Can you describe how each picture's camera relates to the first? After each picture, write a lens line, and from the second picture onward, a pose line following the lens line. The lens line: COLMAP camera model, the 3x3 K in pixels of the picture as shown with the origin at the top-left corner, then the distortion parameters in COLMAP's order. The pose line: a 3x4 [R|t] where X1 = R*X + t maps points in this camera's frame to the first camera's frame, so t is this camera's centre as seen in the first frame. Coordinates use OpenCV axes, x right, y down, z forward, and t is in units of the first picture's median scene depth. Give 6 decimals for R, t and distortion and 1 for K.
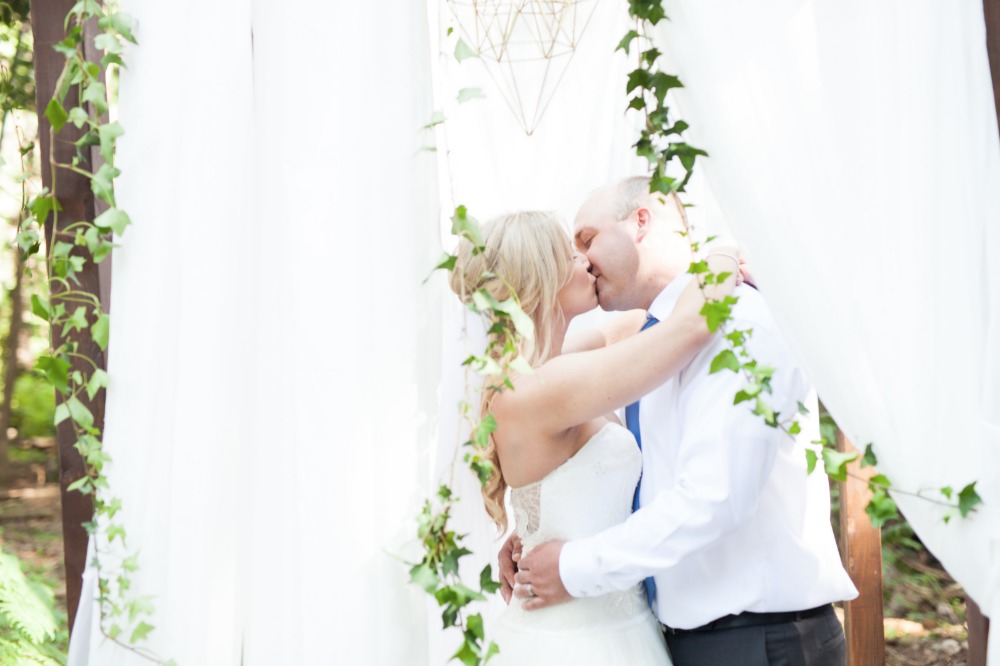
lens RADIAL K [[1382.7, 0, 500.0], [0, 1382.7, 333.0], [0, 0, 1]] dist [-0.003543, -0.061415]
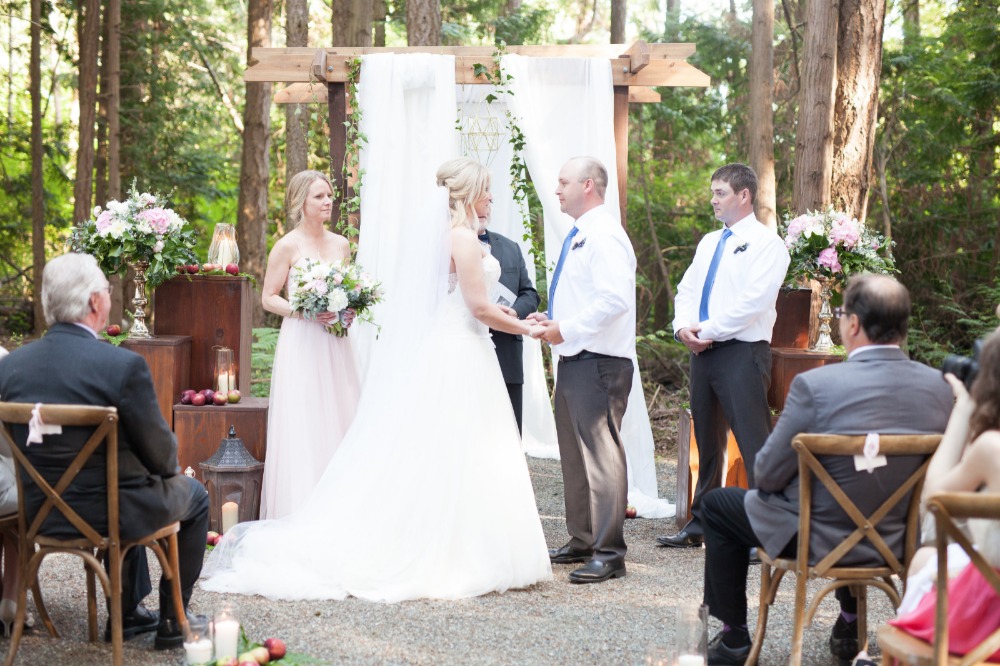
lens RADIAL K [[1501.0, 0, 500.0], [0, 1501.0, 333.0], [0, 0, 1]] dist [0.023506, -0.056141]
pose [[0.974347, 0.058629, 0.217280, -0.712545], [-0.066692, 0.997324, 0.029956, 0.118209], [-0.214942, -0.043678, 0.975650, -2.622305]]
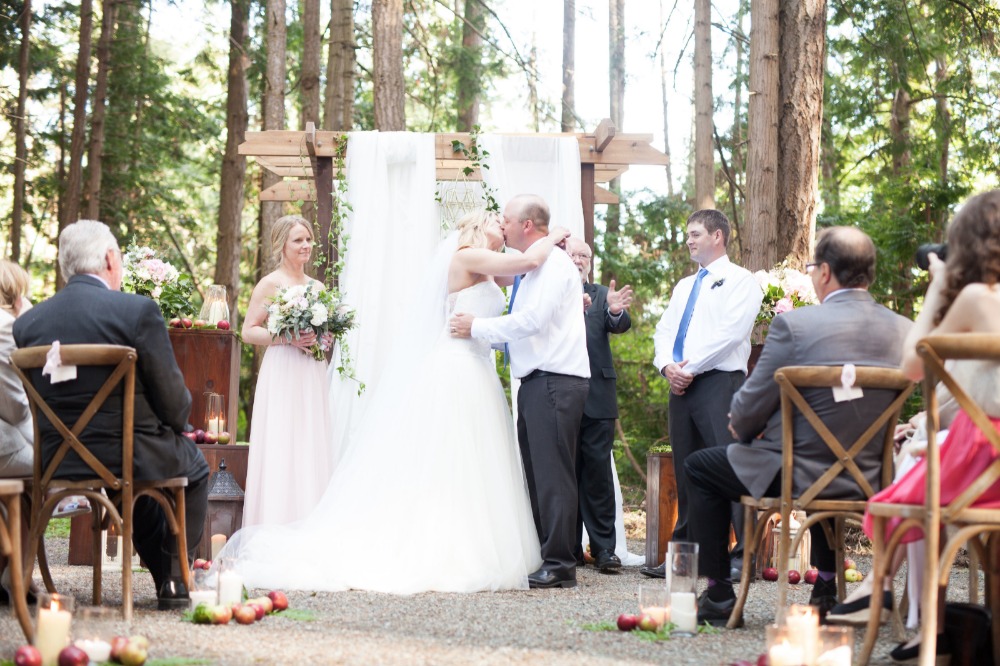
lens RADIAL K [[1437.1, 0, 500.0], [0, 1437.1, 333.0], [0, 0, 1]] dist [-0.009238, 0.039720]
pose [[0.964920, 0.093415, 0.245363, -0.778473], [-0.063985, 0.990053, -0.125306, 0.545477], [-0.254628, 0.105211, 0.961299, -2.632503]]
